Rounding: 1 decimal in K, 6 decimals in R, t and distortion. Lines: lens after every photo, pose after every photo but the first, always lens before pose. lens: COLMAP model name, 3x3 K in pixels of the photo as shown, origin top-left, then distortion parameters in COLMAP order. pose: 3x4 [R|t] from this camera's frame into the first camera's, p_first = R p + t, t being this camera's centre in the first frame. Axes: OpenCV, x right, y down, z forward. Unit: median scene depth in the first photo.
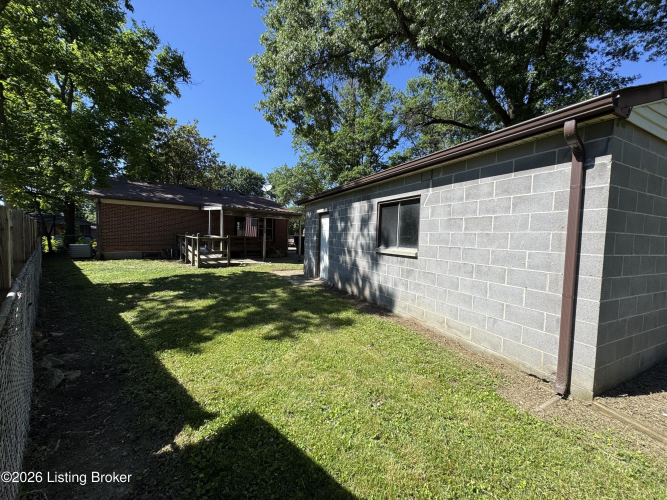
lens RADIAL K [[266.0, 0, 335.8], [0, 266.0, 250.3], [0, 0, 1]] dist [-0.000386, 0.000679]
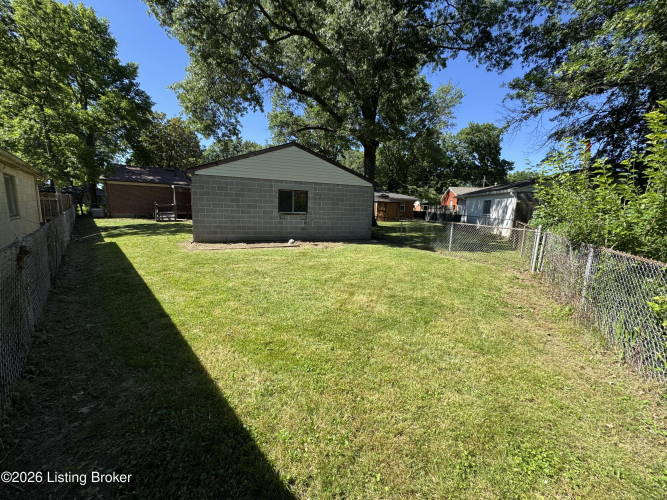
lens RADIAL K [[266.0, 0, 330.4], [0, 266.0, 248.8], [0, 0, 1]] dist [-0.000386, 0.000679]
pose [[0.995991, 0.021504, -0.086834, 0.564425], [-0.012832, 0.994983, 0.099218, 0.037732], [0.088532, -0.097706, 0.991270, -0.475333]]
